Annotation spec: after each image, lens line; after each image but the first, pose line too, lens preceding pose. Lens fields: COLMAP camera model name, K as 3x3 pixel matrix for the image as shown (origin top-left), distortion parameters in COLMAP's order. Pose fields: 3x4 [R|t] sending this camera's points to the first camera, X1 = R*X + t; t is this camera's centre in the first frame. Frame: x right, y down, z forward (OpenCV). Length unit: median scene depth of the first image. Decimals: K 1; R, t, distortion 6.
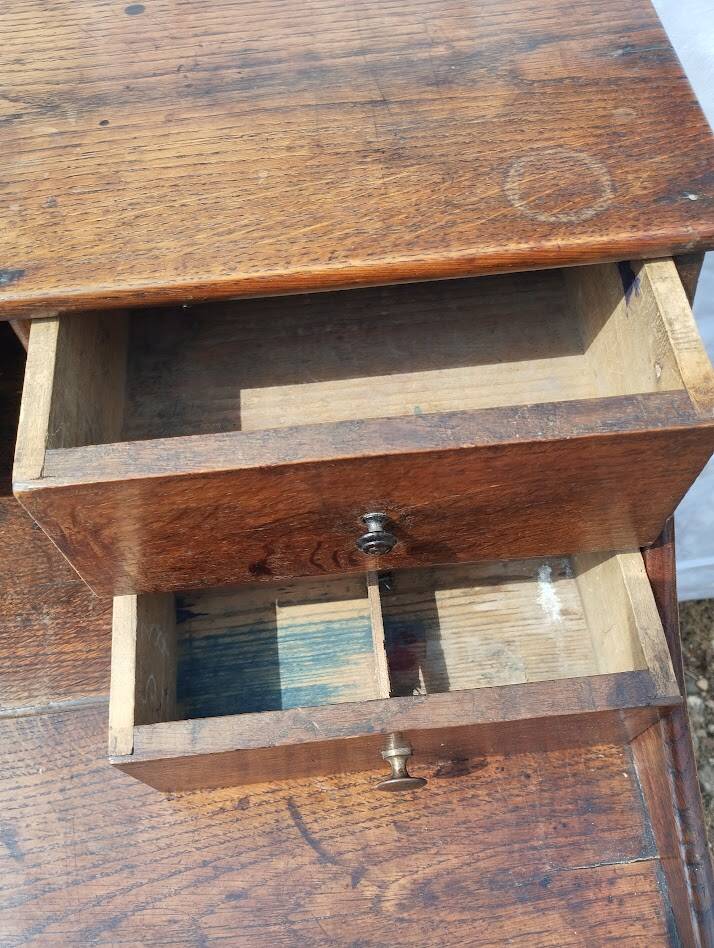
lens RADIAL K [[793.1, 0, 343.9], [0, 793.1, 459.1], [0, 0, 1]] dist [0.072482, -0.117485]
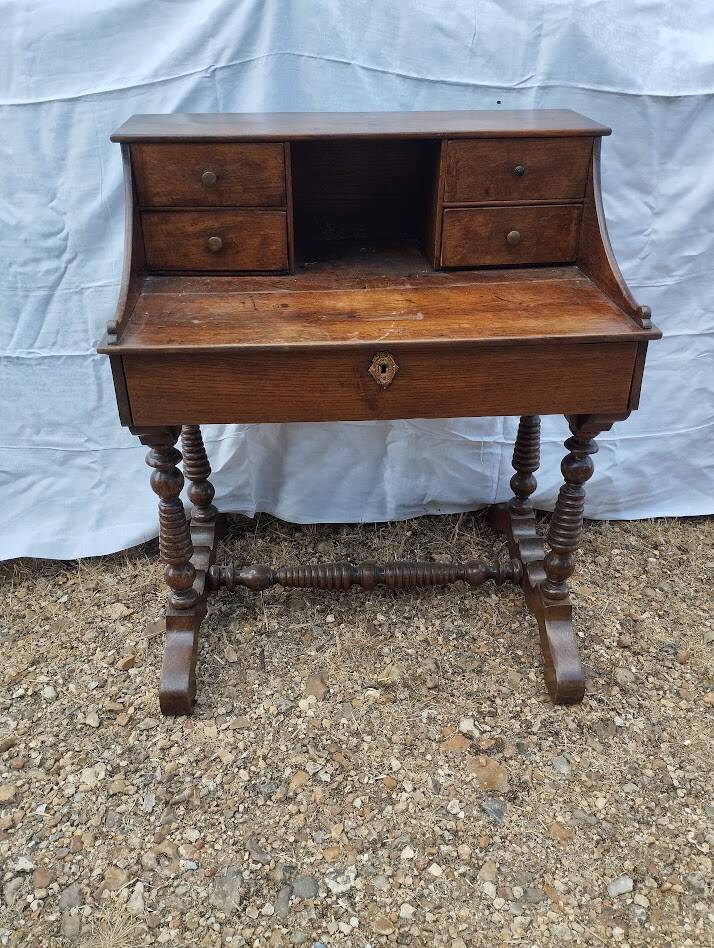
lens RADIAL K [[794.8, 0, 351.9], [0, 794.8, 475.7], [0, 0, 1]] dist [0.086905, -0.121156]
pose [[0.998274, 0.050581, 0.029831, -0.710972], [-0.031504, 0.890014, -0.454844, 2.571560], [-0.049556, 0.453120, 0.890071, -1.518788]]
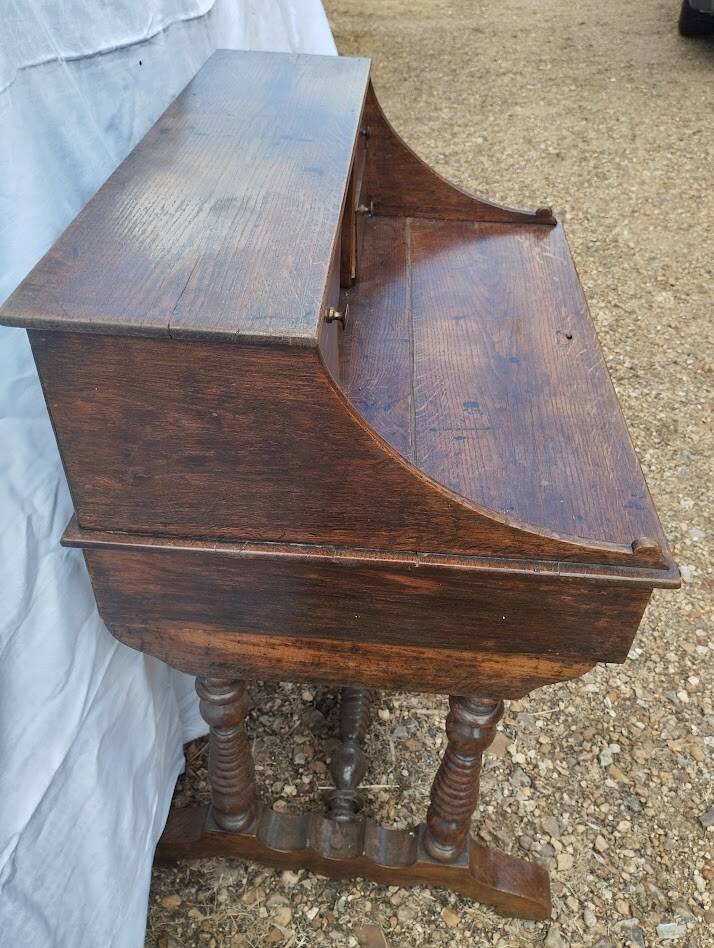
lens RADIAL K [[790.6, 0, 351.8], [0, 790.6, 470.0], [0, 0, 1]] dist [0.079970, -0.111464]
pose [[0.149956, -0.582145, 0.799137, -2.859976], [0.824341, 0.519878, 0.224029, -0.139246], [-0.545872, 0.625167, 0.557845, 0.052464]]
